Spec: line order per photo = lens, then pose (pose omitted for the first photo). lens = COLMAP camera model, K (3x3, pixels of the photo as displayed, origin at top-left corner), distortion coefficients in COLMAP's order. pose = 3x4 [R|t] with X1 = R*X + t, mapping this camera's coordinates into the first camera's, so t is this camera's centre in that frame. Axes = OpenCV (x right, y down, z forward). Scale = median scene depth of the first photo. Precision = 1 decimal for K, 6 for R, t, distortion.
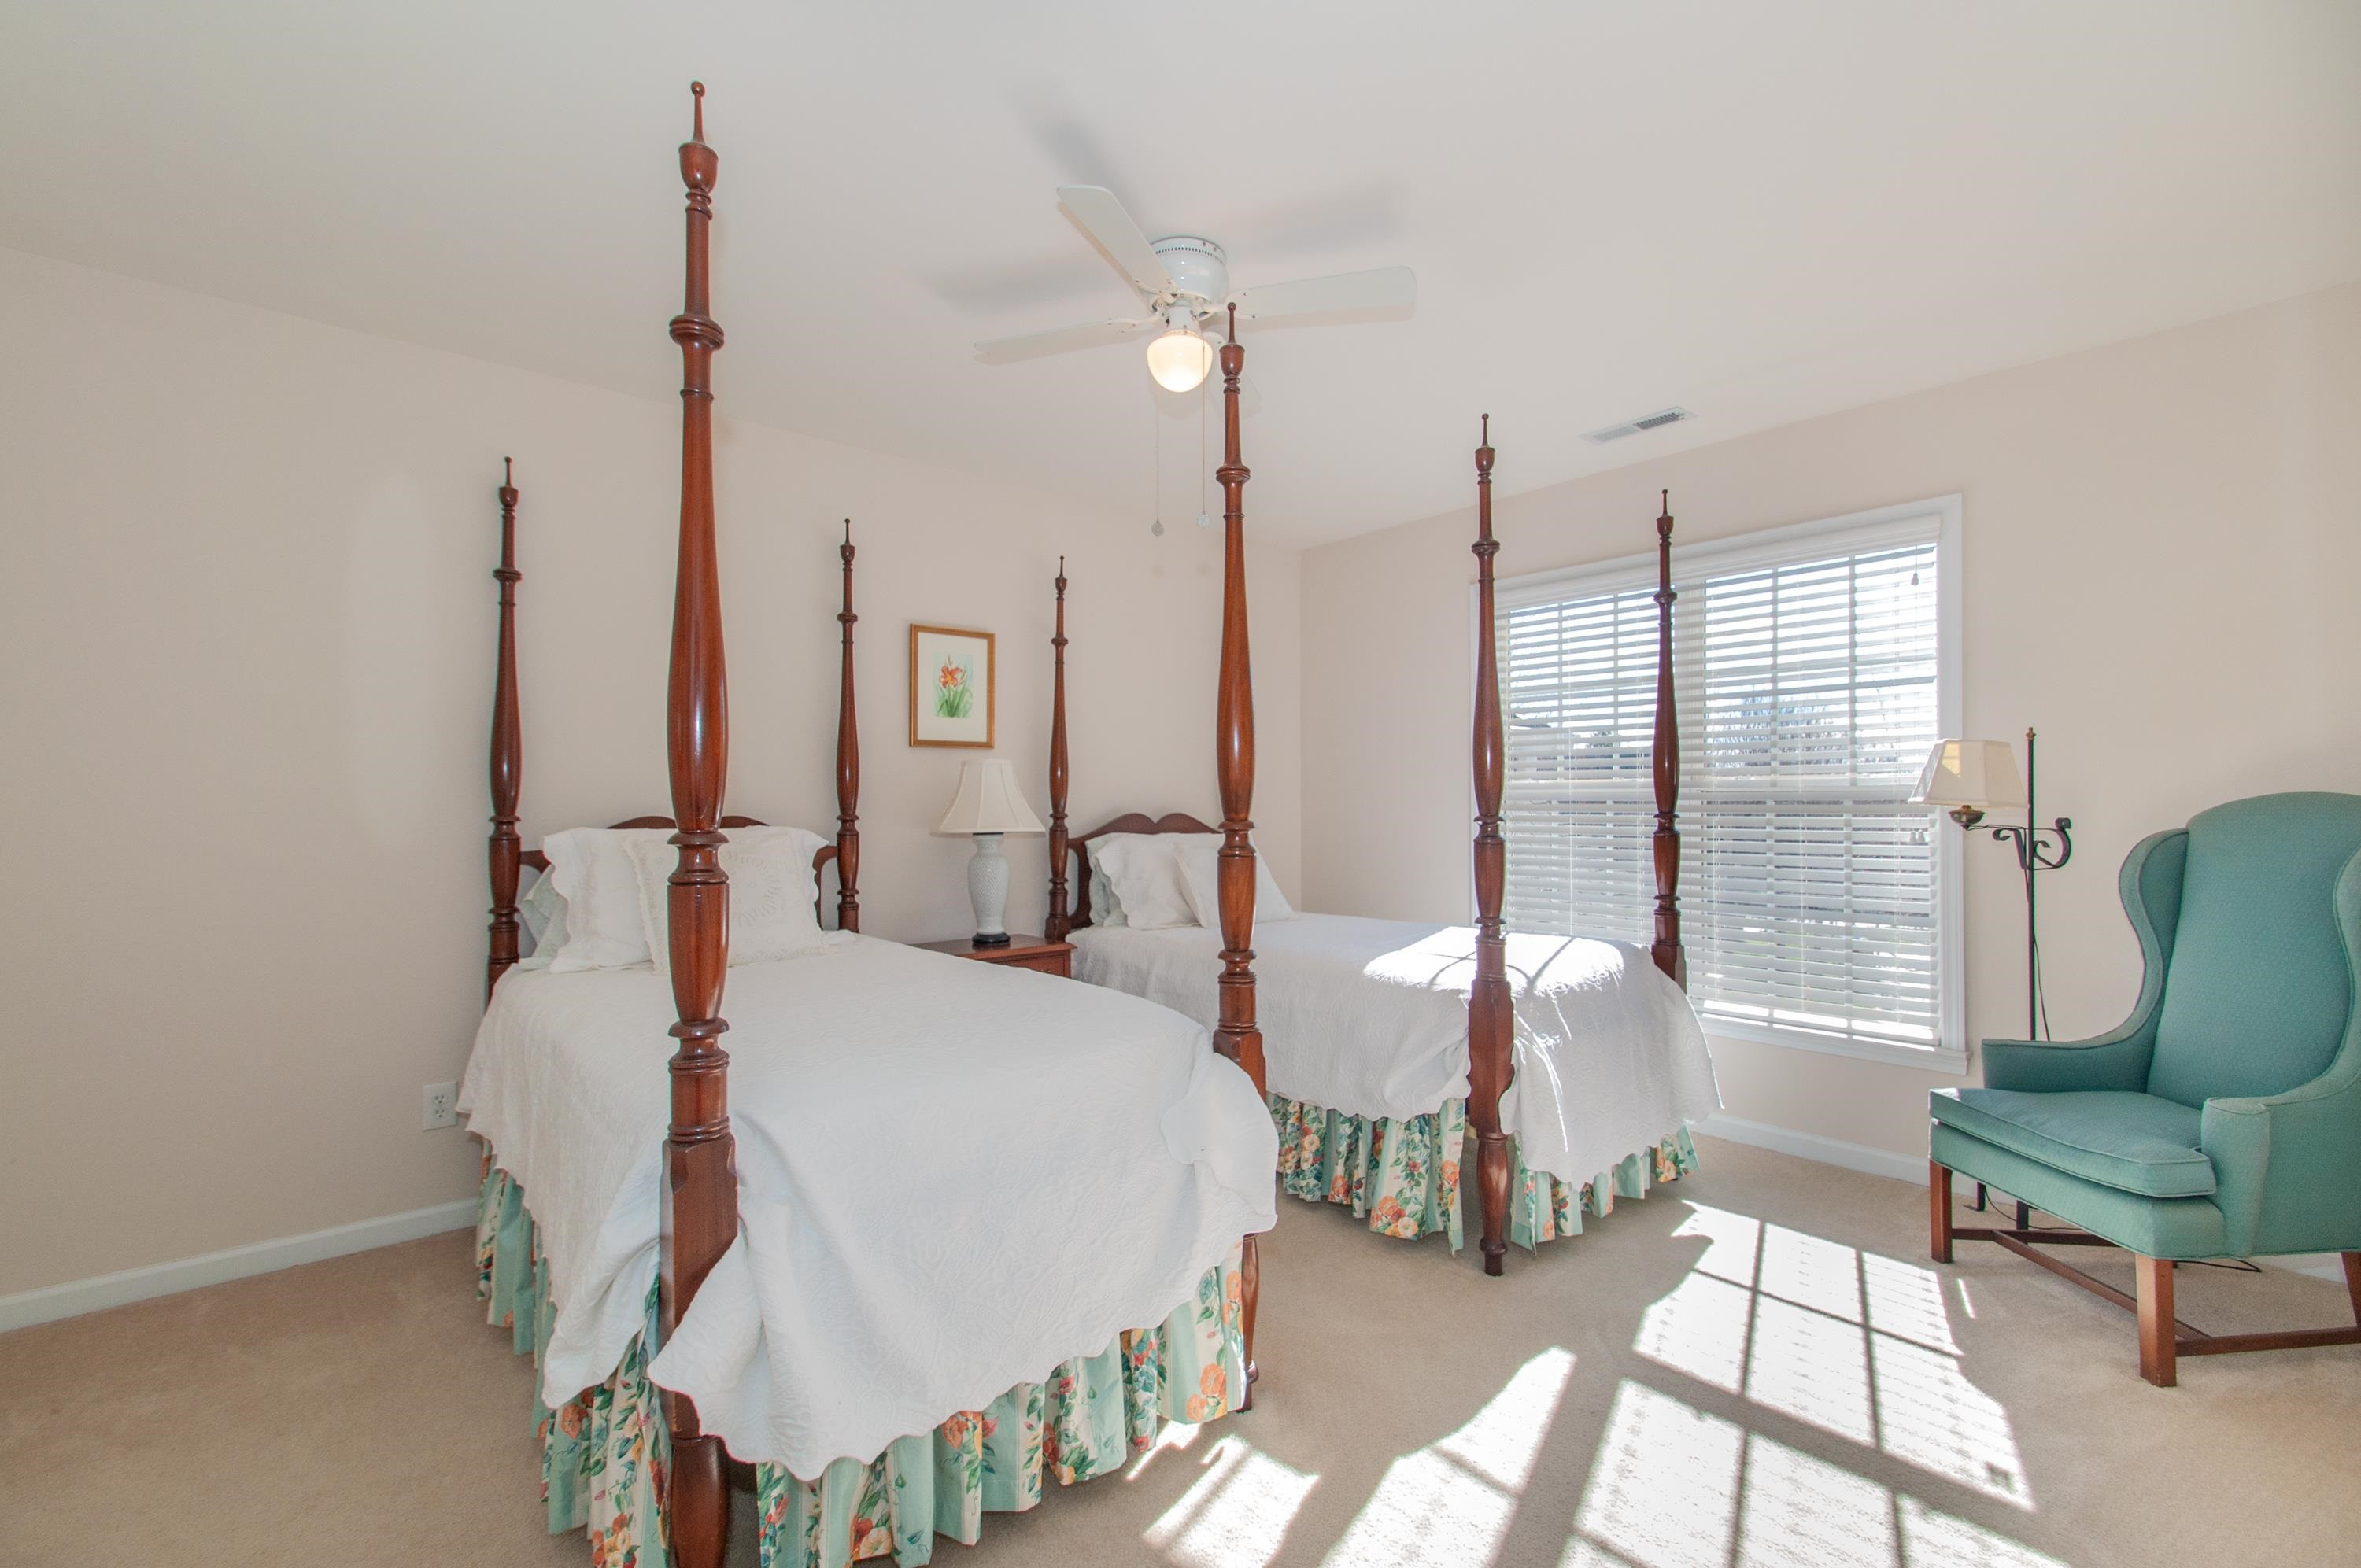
lens RADIAL K [[1011.5, 0, 1178.2], [0, 1011.5, 804.5], [0, 0, 1]] dist [-0.037042, 0.000008]
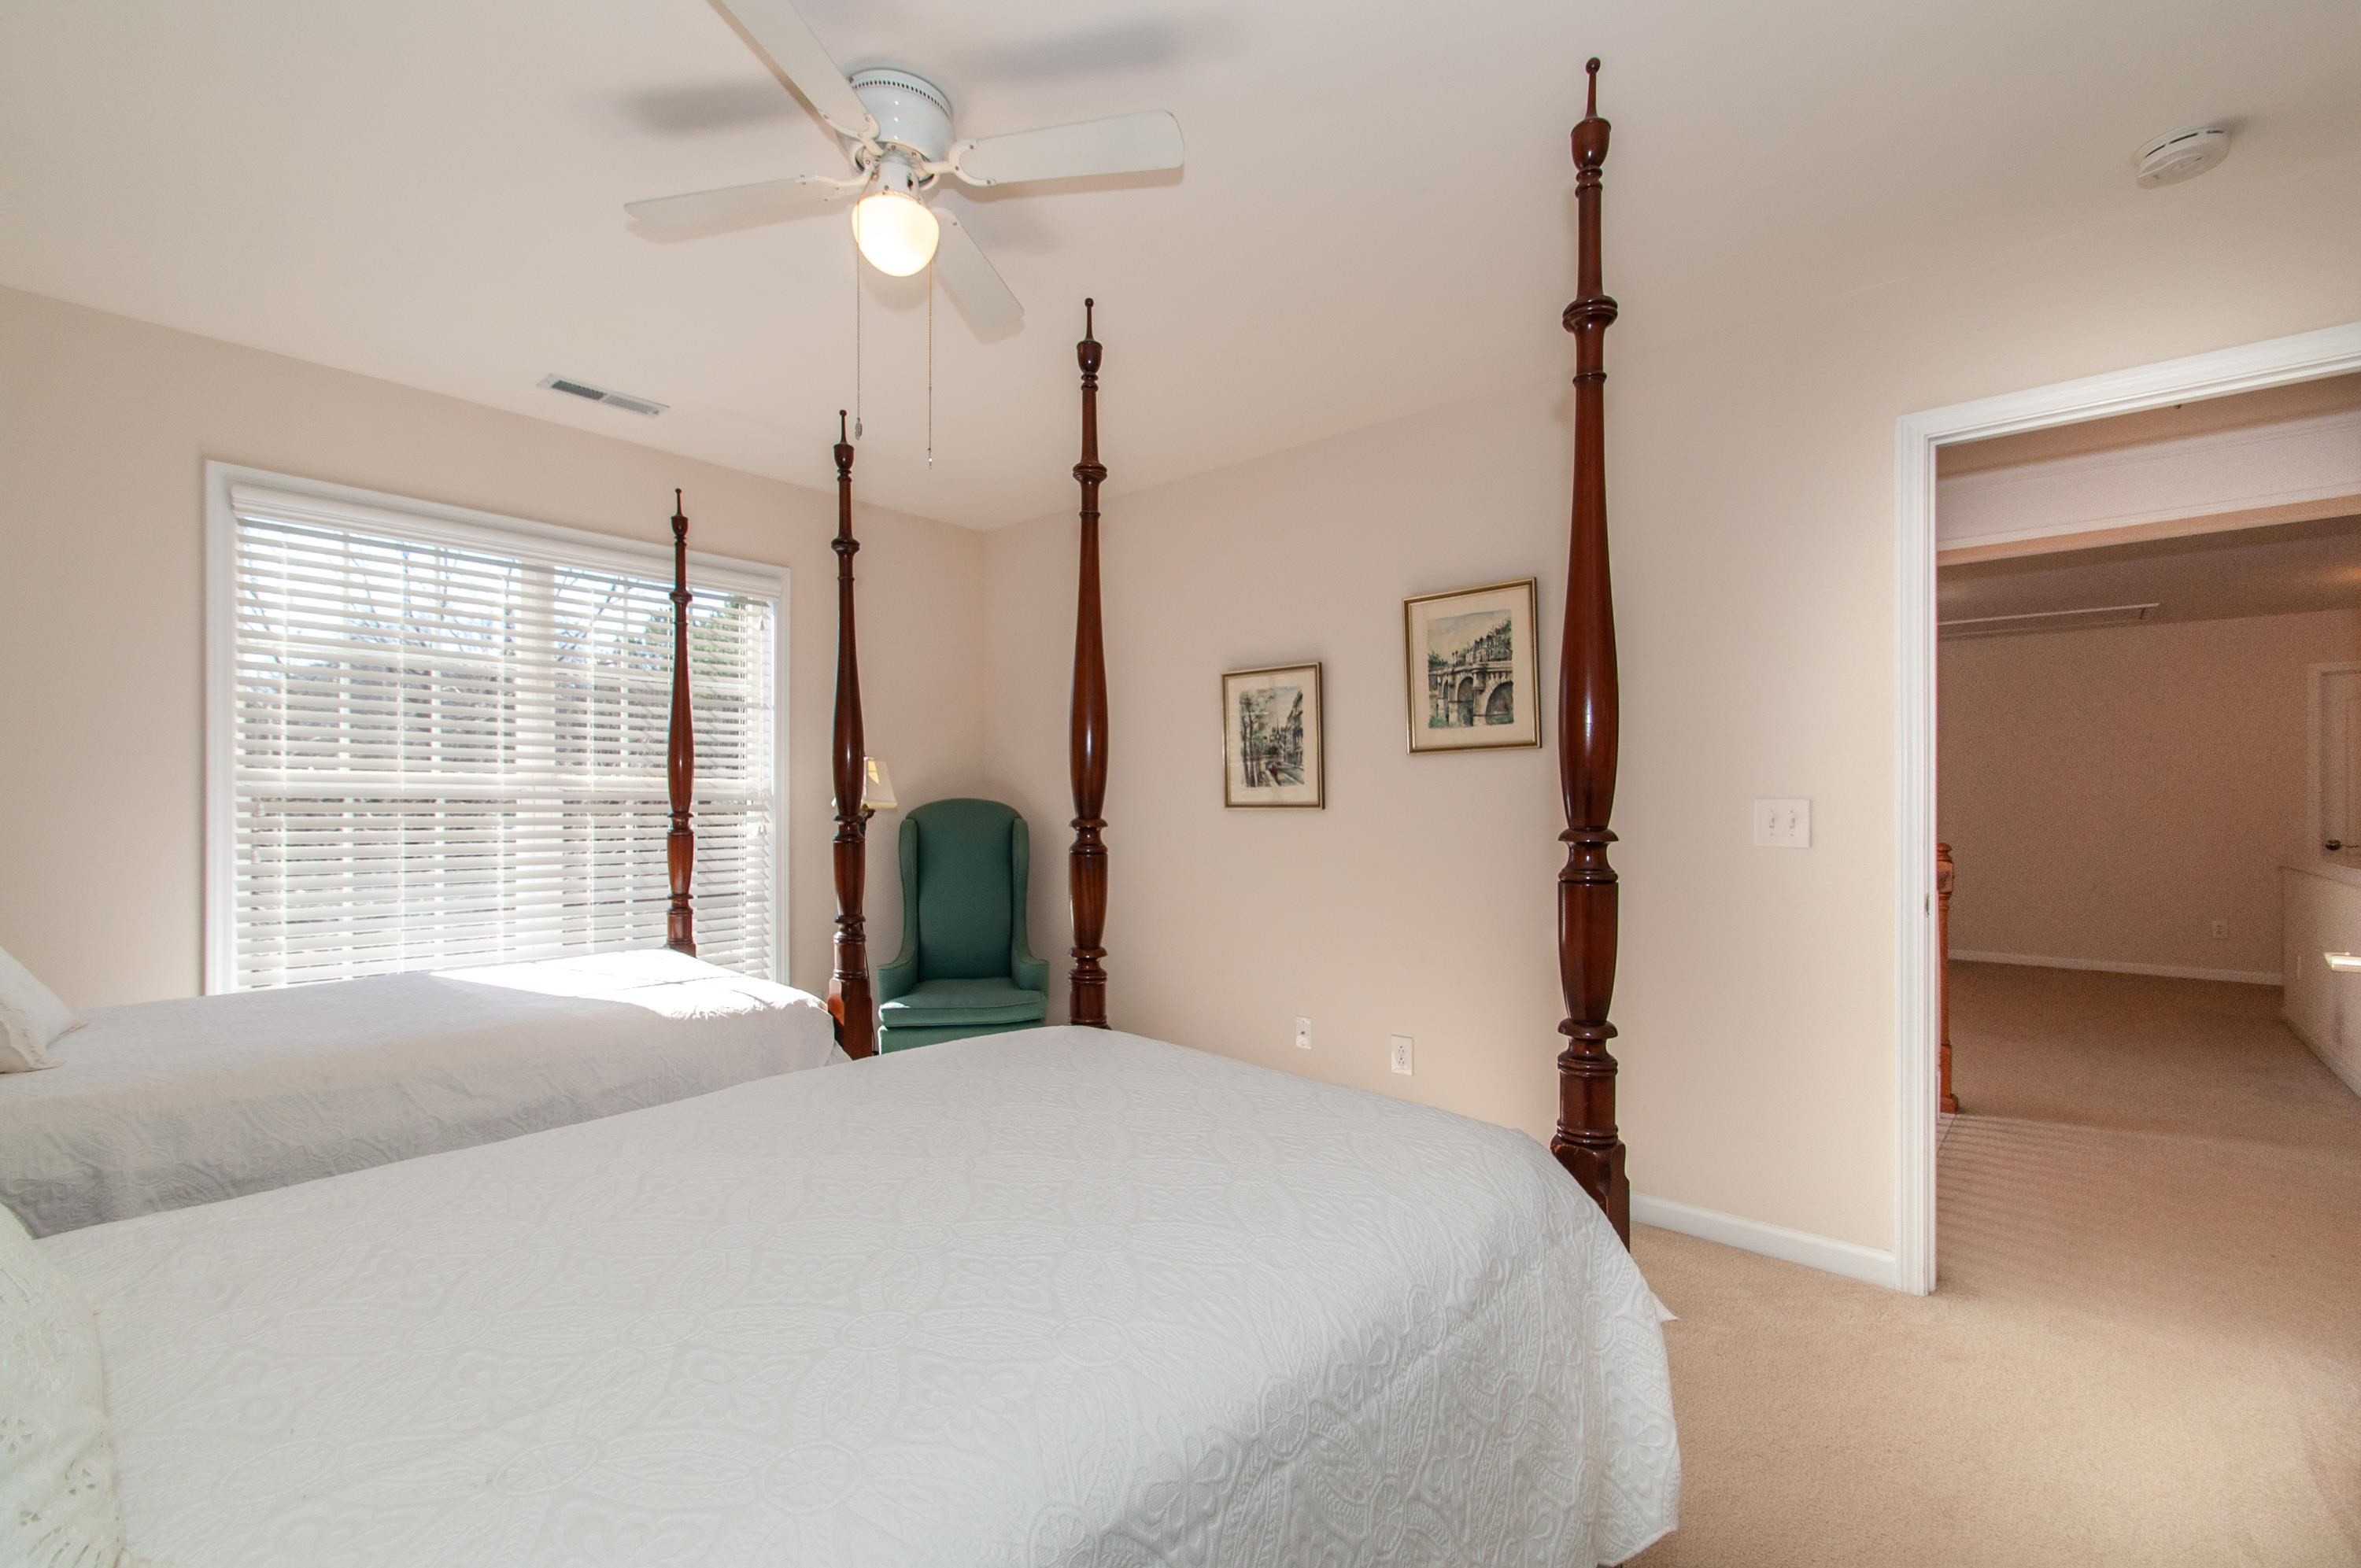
lens RADIAL K [[1011.5, 0, 1178.2], [0, 1011.5, 804.5], [0, 0, 1]] dist [-0.037042, 0.000008]
pose [[-0.150341, 0.000484, 0.988634, -0.576871], [-0.003412, 0.999994, -0.001008, -0.000542], [-0.988628, -0.003525, -0.150338, 0.660391]]
